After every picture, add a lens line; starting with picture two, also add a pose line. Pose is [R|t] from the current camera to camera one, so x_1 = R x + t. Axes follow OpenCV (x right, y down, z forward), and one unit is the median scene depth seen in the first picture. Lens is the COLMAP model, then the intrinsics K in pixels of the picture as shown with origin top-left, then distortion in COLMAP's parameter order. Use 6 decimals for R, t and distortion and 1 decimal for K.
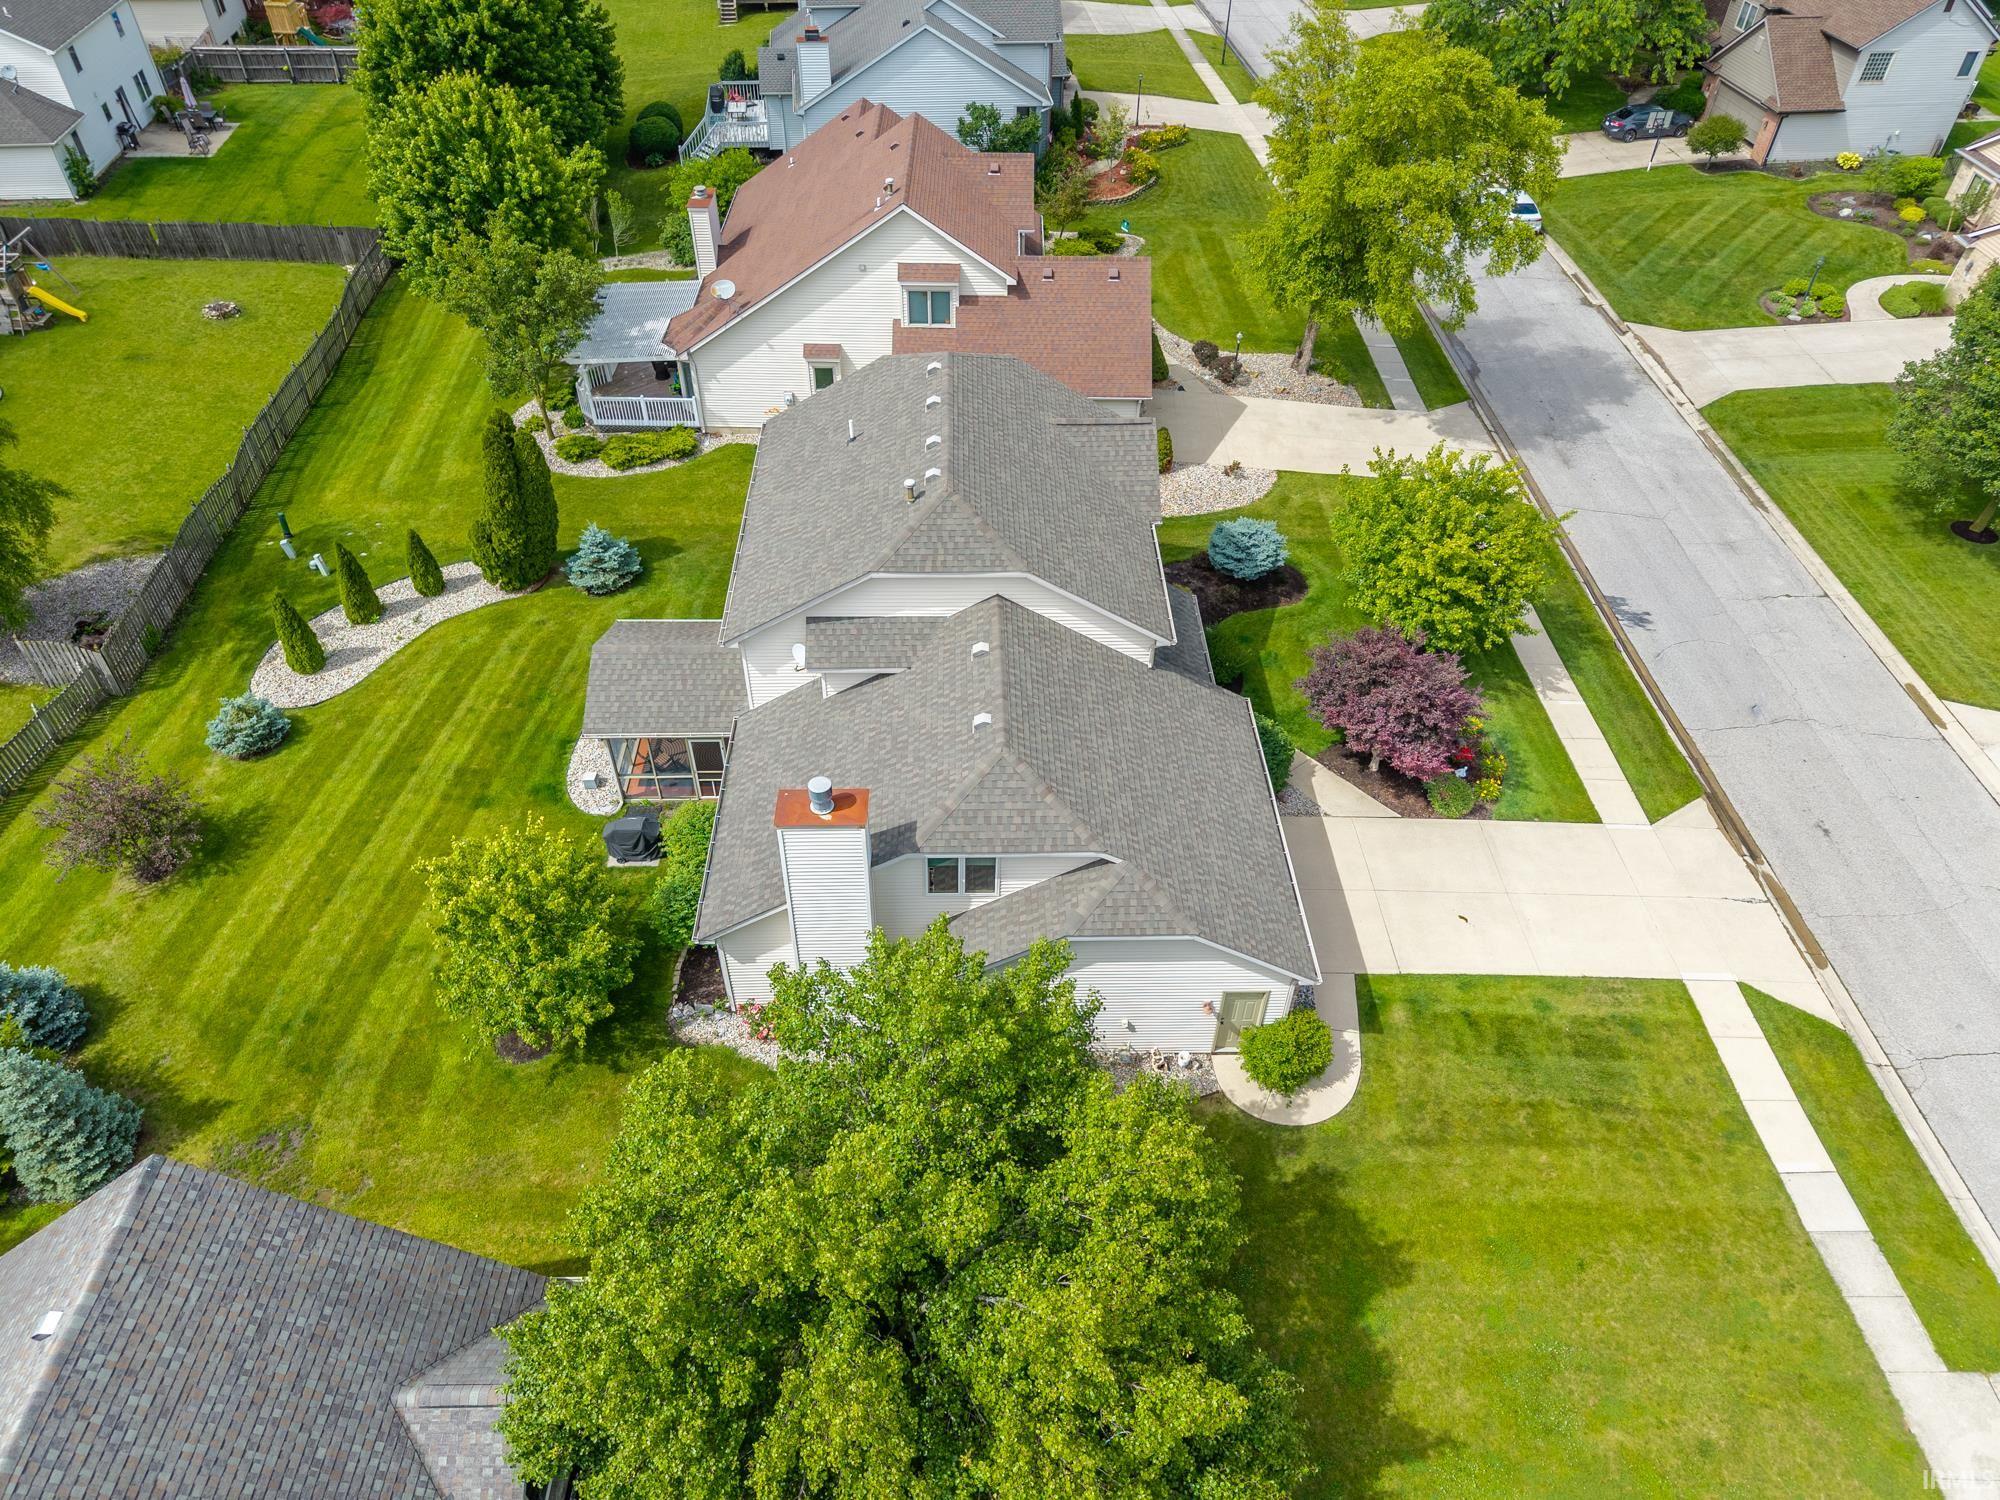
lens RADIAL K [[1326.6, 0, 995.7], [0, 1326.6, 744.4], [0, 0, 1]] dist [0.041934, -0.023587]
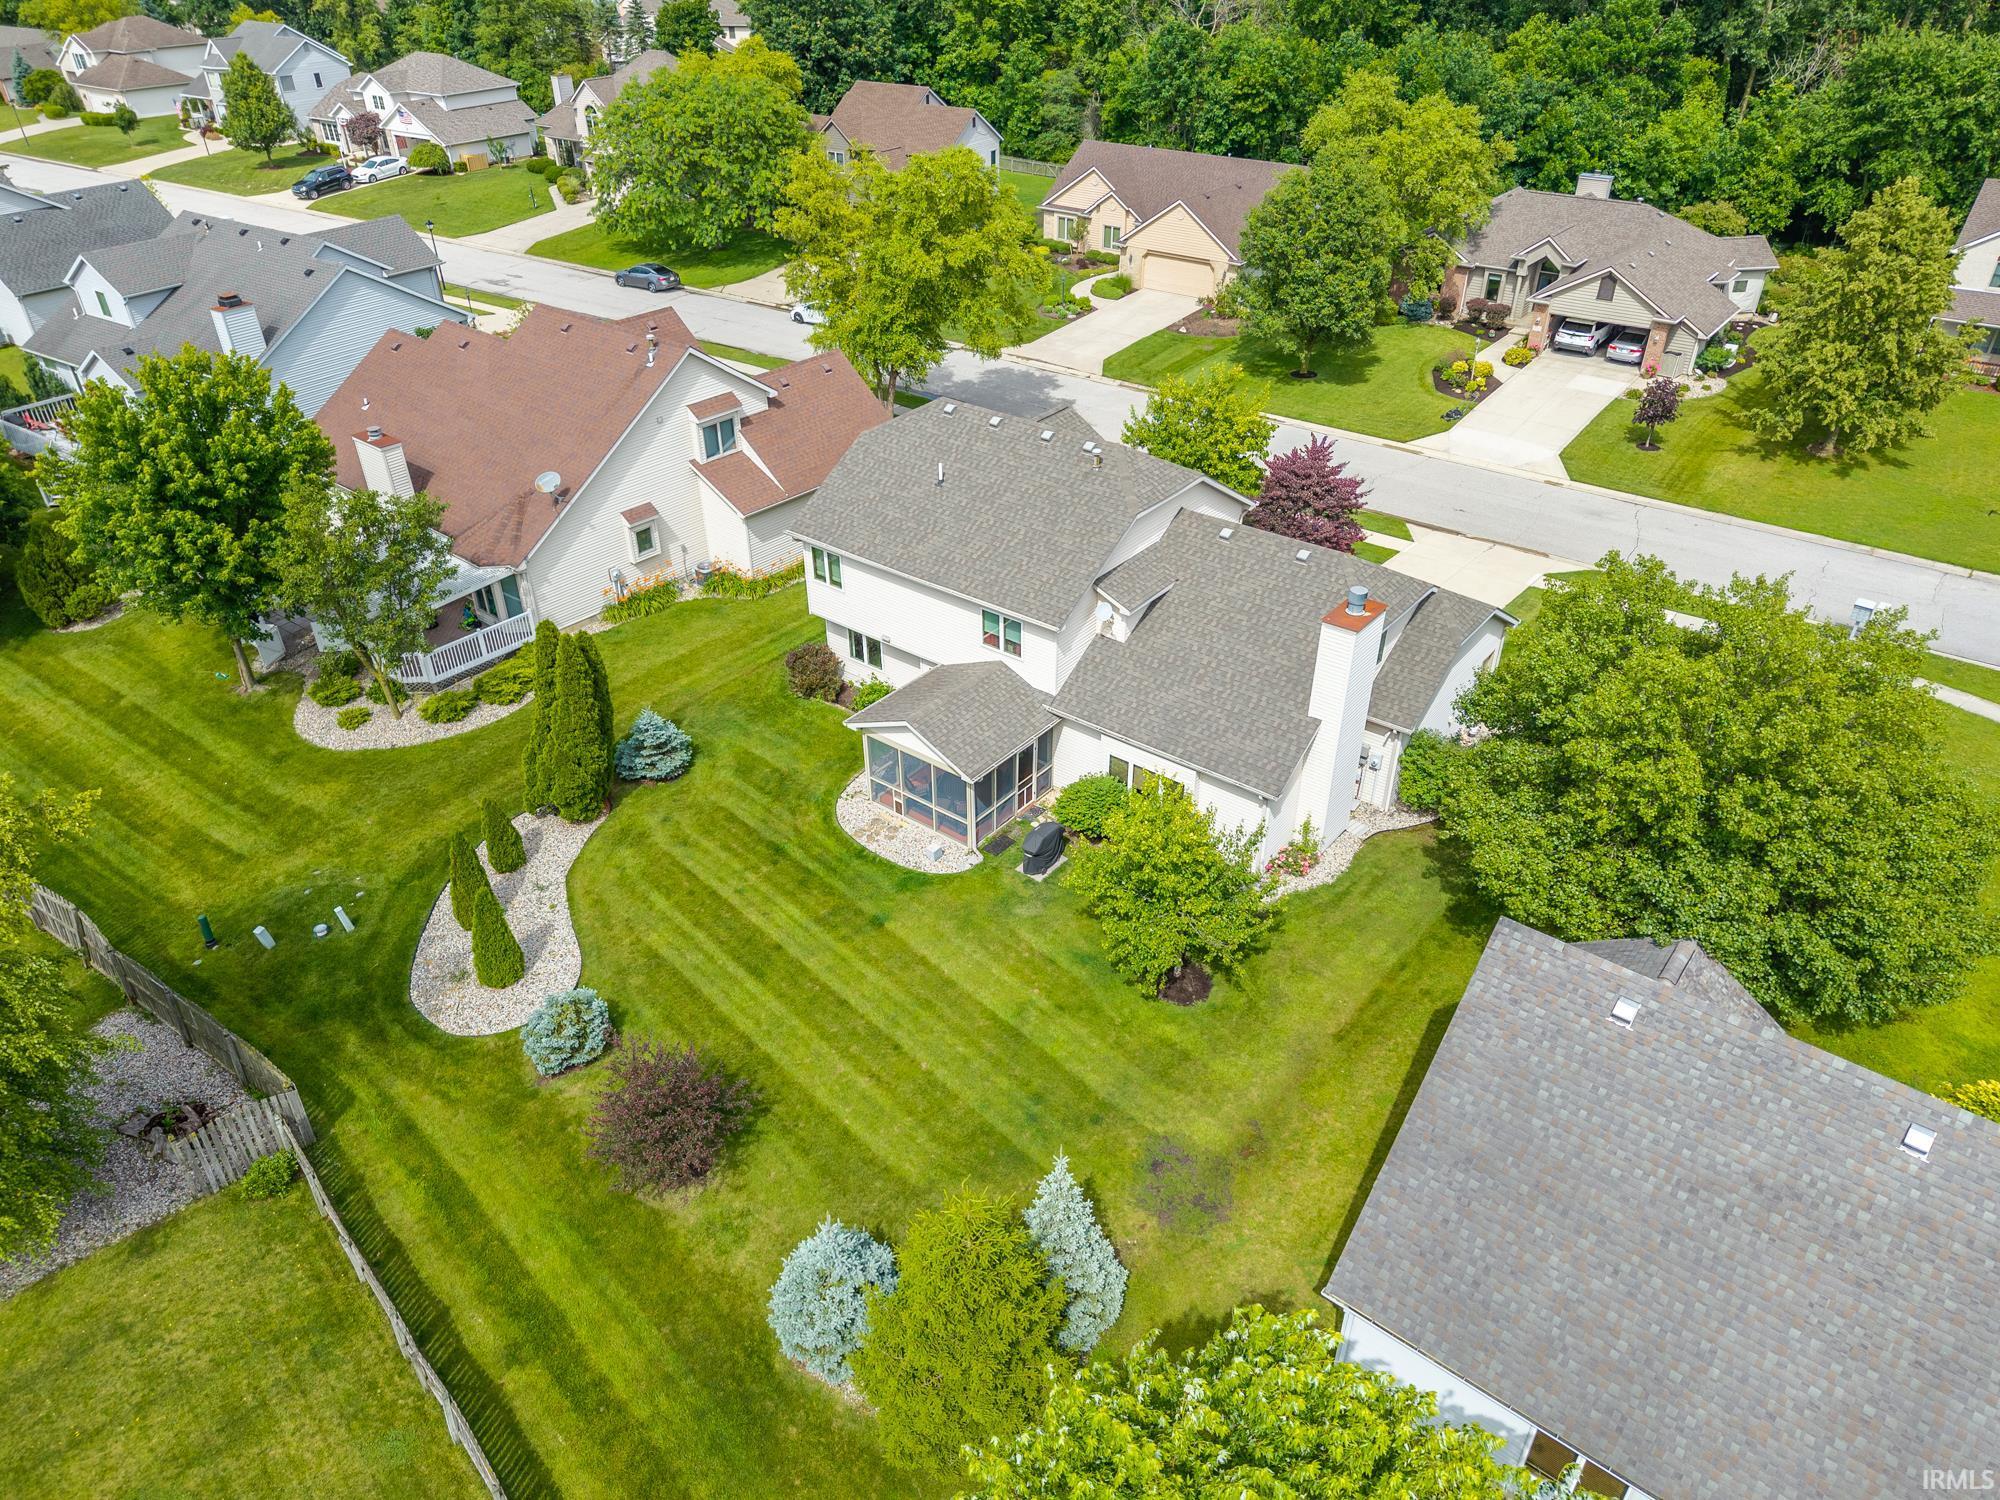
lens RADIAL K [[1326.6, 0, 995.7], [0, 1326.6, 744.4], [0, 0, 1]] dist [0.041934, -0.023587]
pose [[0.642323, -0.433070, 0.632354, -0.847119], [0.531100, 0.846357, 0.040158, -0.056303], [-0.552589, 0.310049, 0.773638, 0.160310]]
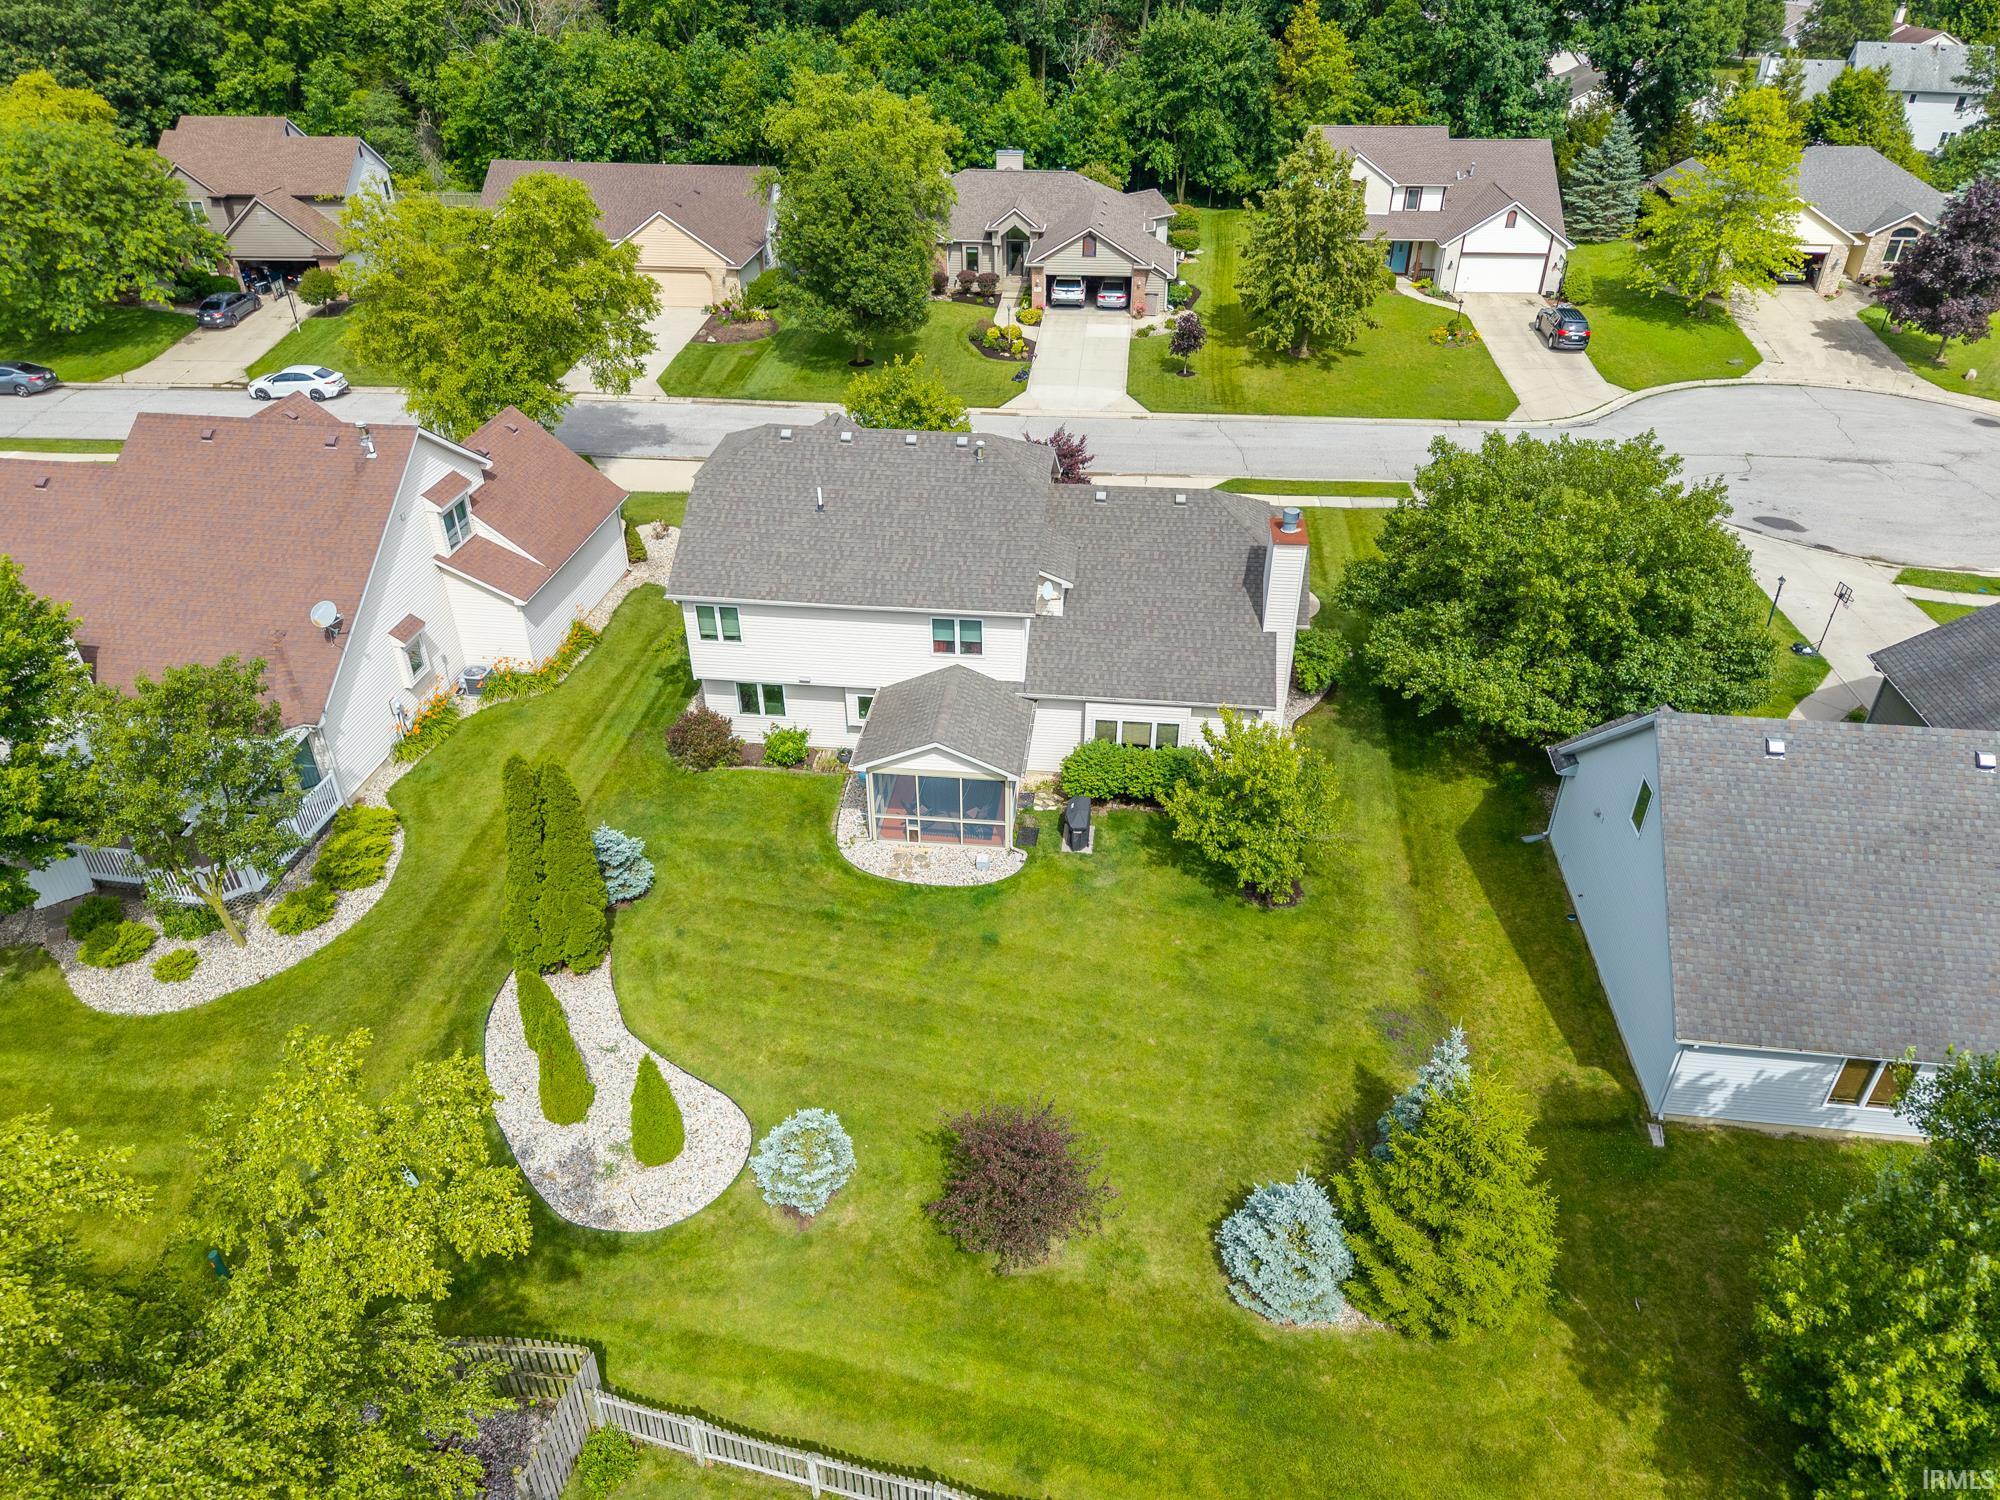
lens RADIAL K [[1323.6, 0, 1000.0], [0, 1323.6, 750.0], [0, 0, 1]] dist [0.037522, -0.021936]
pose [[0.137549, -0.557459, 0.818731, -1.038792], [0.677176, 0.656159, 0.332999, -0.341965], [-0.722851, 0.508621, 0.467751, 0.460667]]
